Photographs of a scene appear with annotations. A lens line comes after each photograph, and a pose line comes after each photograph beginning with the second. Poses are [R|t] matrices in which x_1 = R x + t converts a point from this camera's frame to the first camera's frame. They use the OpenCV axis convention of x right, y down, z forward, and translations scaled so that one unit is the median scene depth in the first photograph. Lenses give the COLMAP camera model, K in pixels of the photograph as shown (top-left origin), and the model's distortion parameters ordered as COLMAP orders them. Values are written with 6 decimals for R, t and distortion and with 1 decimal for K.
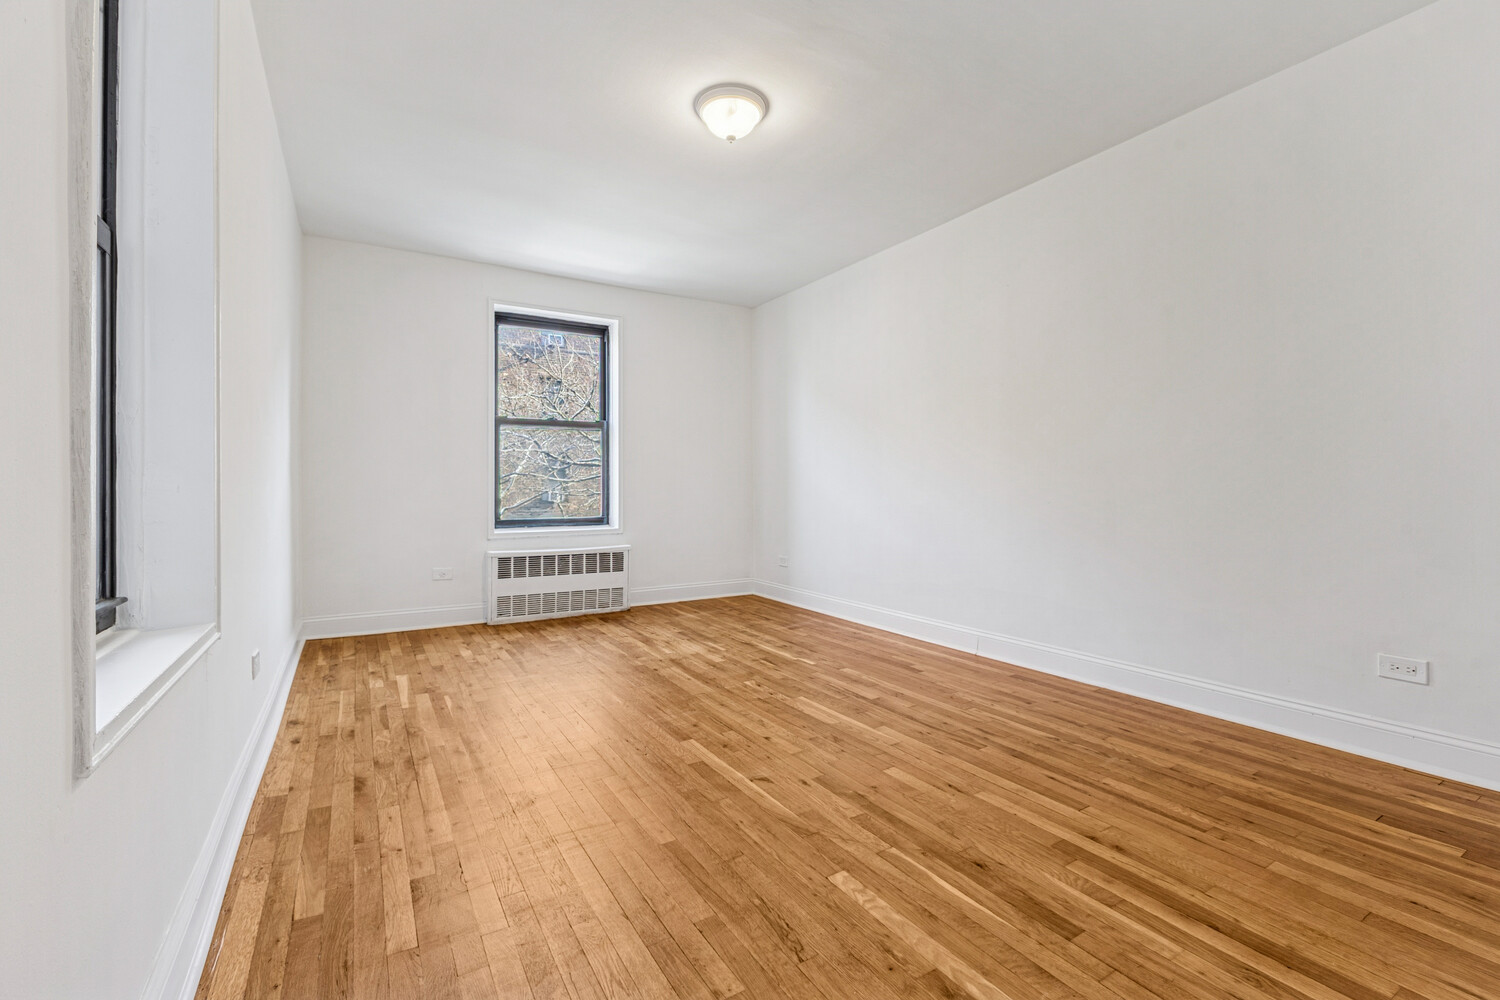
lens RADIAL K [[652.2, 0, 740.9], [0, 652.2, 492.3], [0, 0, 1]] dist [0.003178, 0.000101]
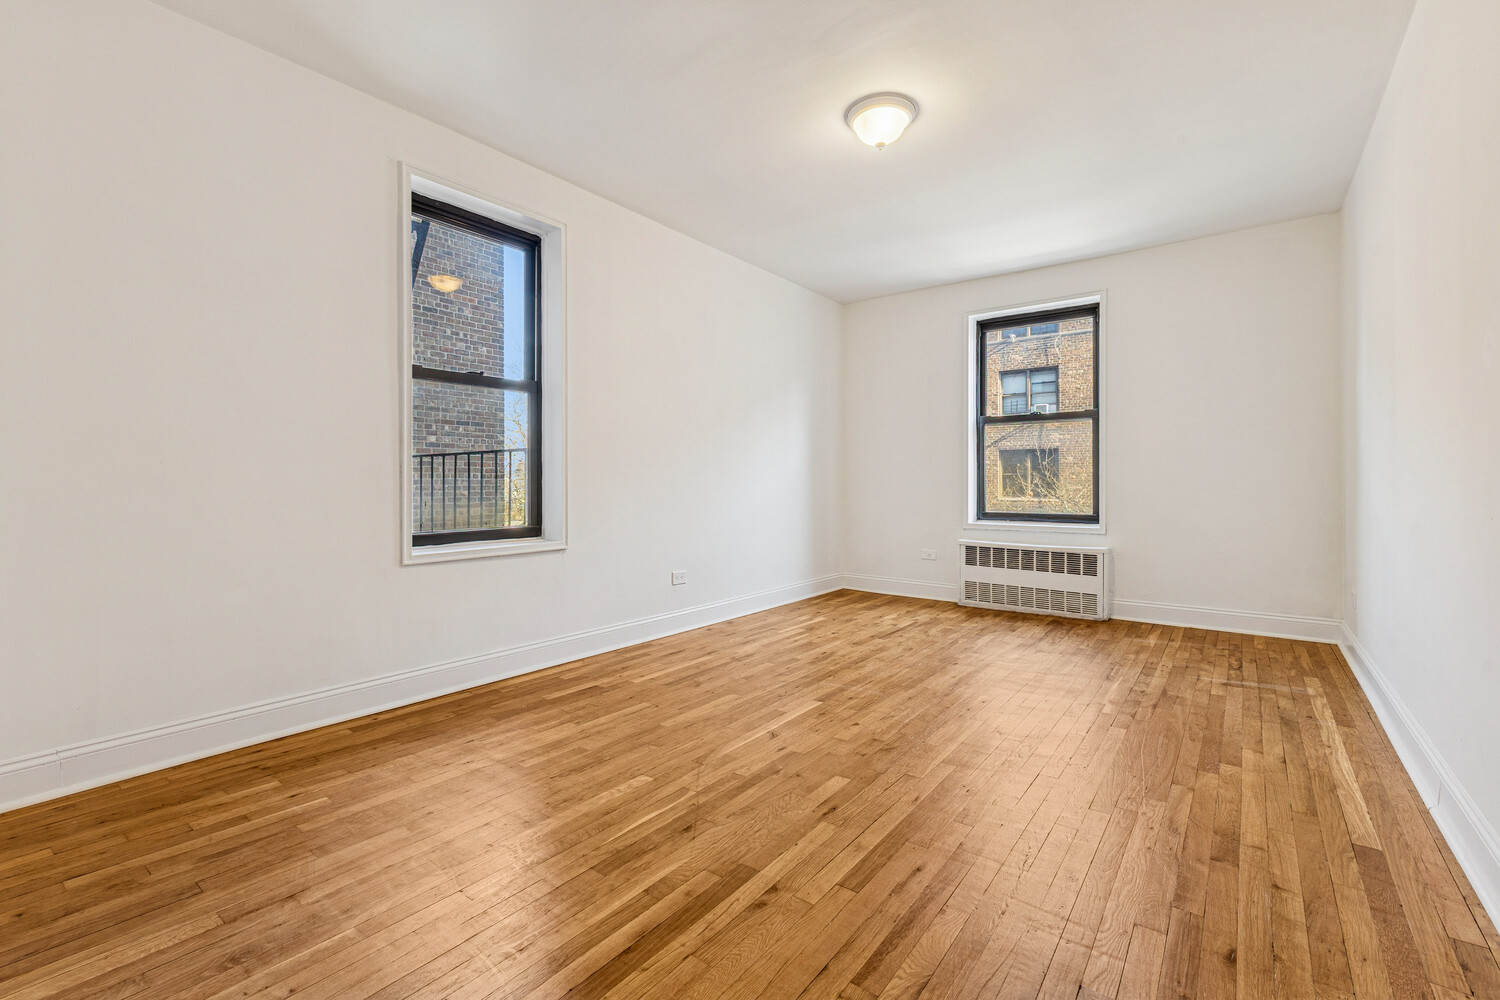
lens RADIAL K [[652.2, 0, 753.4], [0, 652.2, 489.5], [0, 0, 1]] dist [0.003178, 0.000101]
pose [[0.364796, 0.011188, -0.931020, 0.775935], [-0.006504, 0.999934, 0.009468, -0.004836], [0.931065, 0.002602, 0.364845, 0.384615]]
